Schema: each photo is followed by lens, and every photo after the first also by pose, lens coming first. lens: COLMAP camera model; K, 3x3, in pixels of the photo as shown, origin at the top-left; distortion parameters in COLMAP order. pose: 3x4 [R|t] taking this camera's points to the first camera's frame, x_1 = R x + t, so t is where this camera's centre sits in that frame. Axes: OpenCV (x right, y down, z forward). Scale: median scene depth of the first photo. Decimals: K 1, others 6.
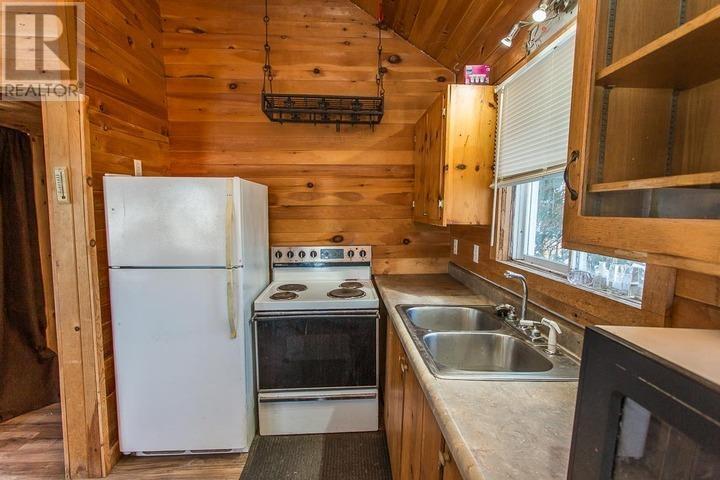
lens RADIAL K [[341.9, 0, 360.0], [0, 341.9, 240.0], [0, 0, 1]] dist [-0.001019, -0.000129]
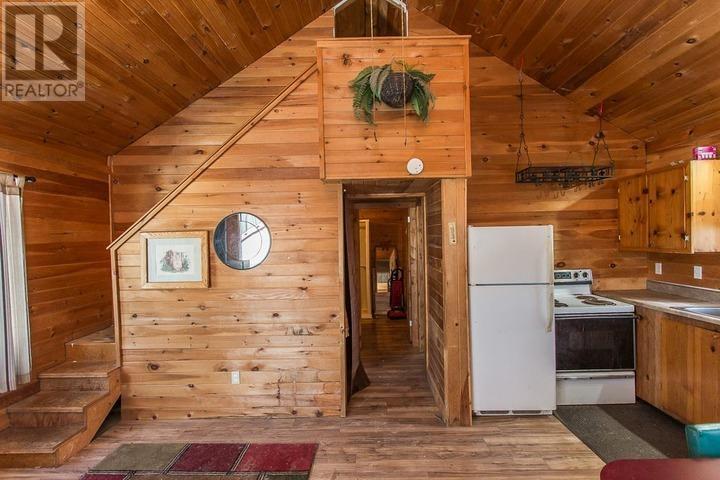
lens RADIAL K [[332.4, 0, 360.0], [0, 332.4, 240.0], [0, 0, 1]] dist [-0.000558, 0.000009]
pose [[0.996695, -0.026142, -0.076912, -0.943058], [0.019380, 0.995987, -0.087379, -0.000879], [0.078888, 0.085600, 0.993202, -0.477643]]
